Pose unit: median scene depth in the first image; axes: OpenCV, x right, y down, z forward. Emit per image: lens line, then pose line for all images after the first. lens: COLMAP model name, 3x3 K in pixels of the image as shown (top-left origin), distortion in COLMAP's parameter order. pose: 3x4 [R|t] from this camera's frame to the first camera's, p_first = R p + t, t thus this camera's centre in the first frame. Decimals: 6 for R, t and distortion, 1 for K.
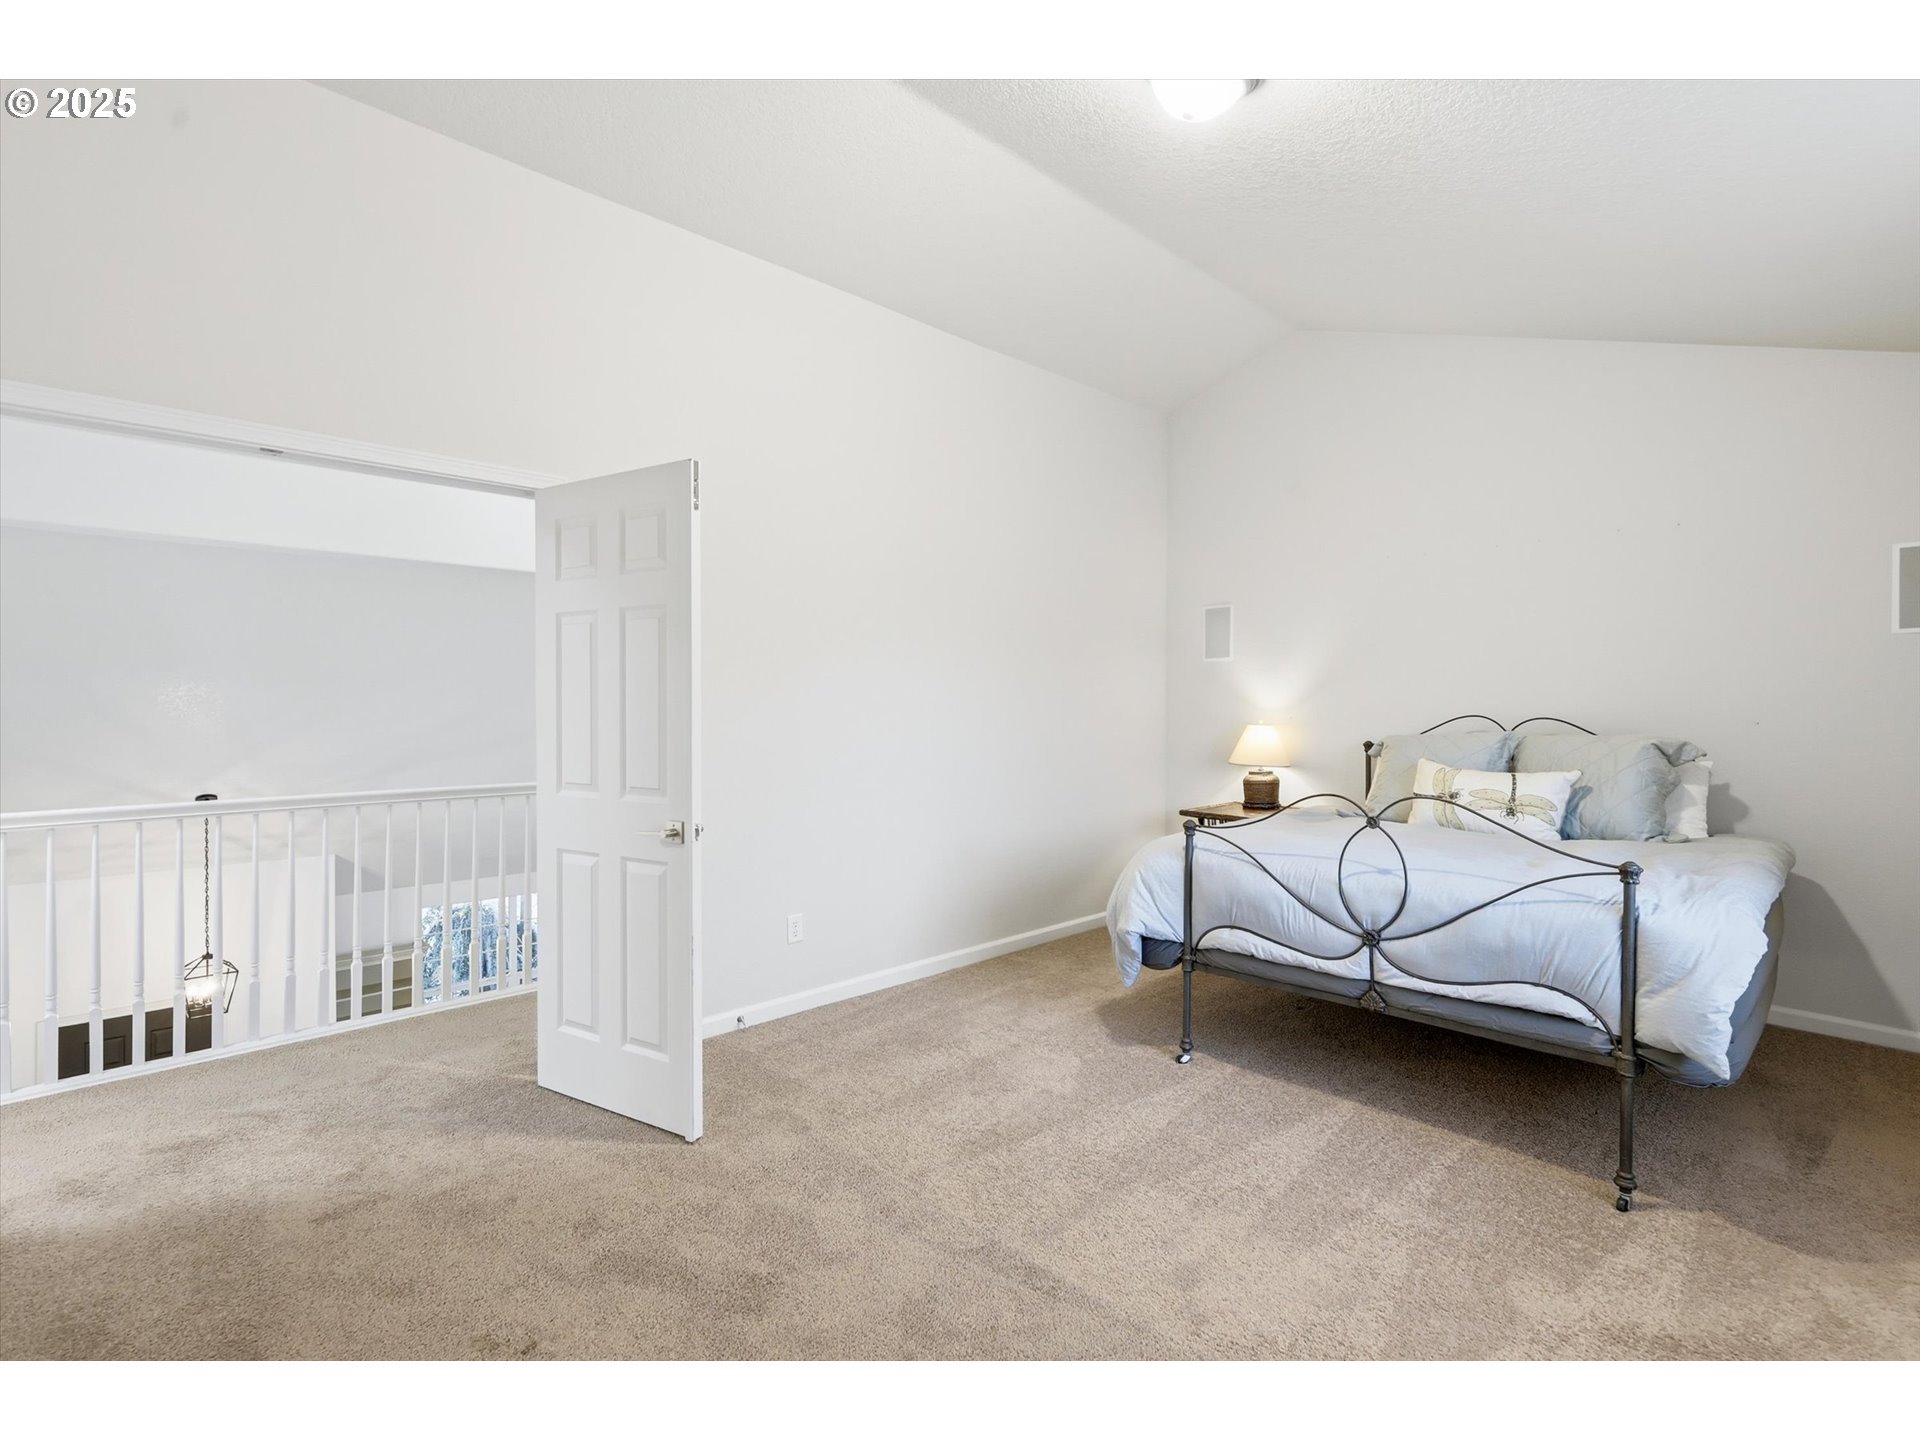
lens RADIAL K [[876.1, 0, 958.7], [0, 876.1, 707.7], [0, 0, 1]] dist [-0.000080, 0.000342]
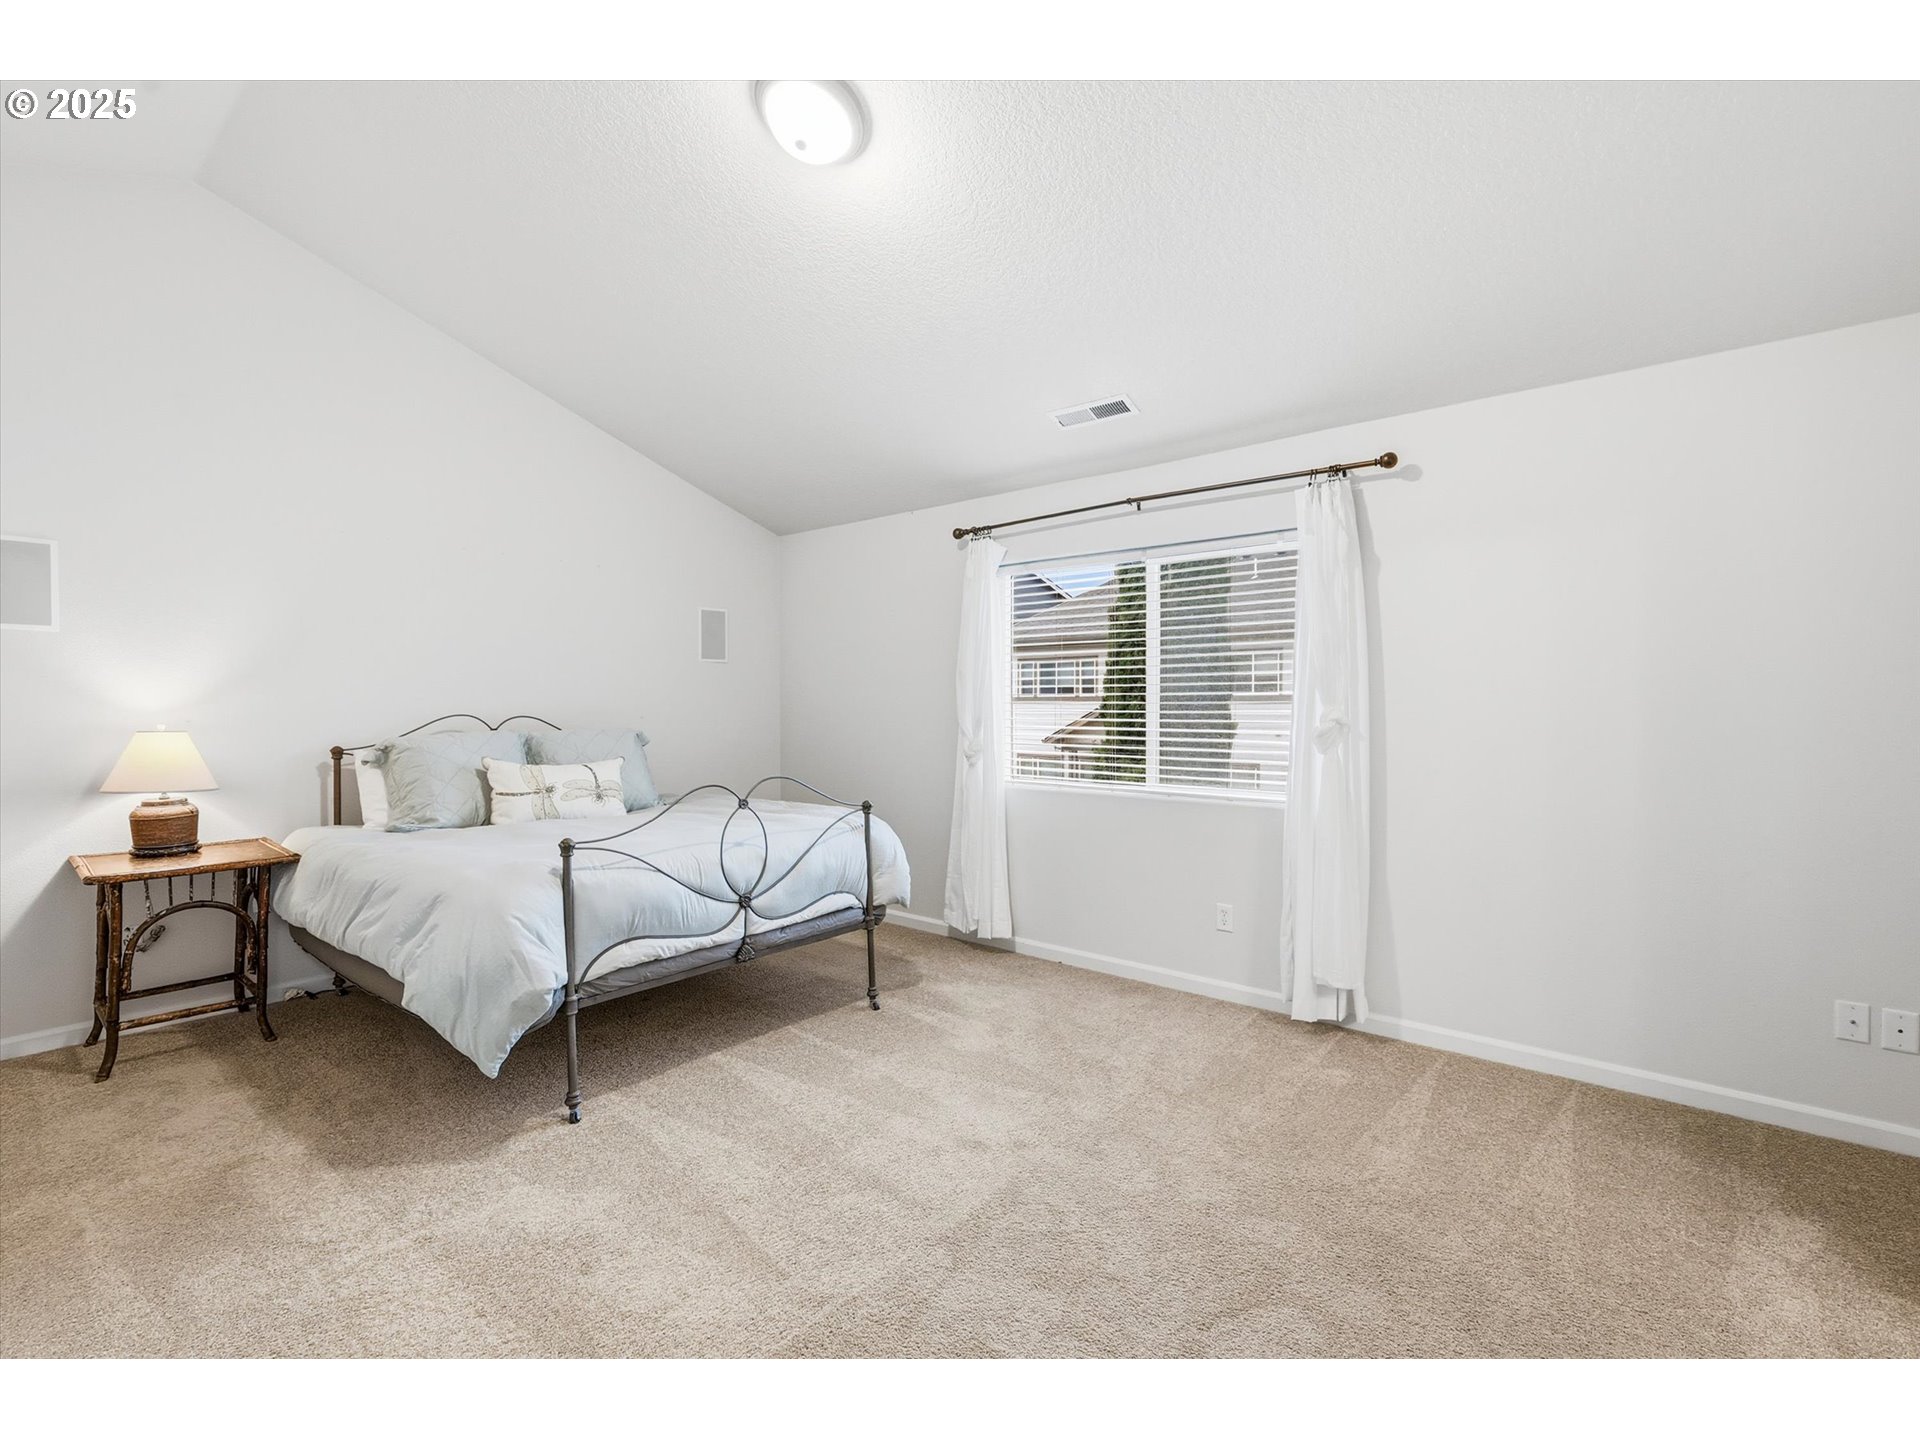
lens RADIAL K [[876.1, 0, 957.0], [0, 876.1, 718.1], [0, 0, 1]] dist [-0.000080, 0.000342]
pose [[-0.113102, -0.012633, 0.993503, -0.727712], [0.000973, 0.999917, 0.012826, -0.000014], [-0.993583, 0.002417, -0.113080, 0.834944]]
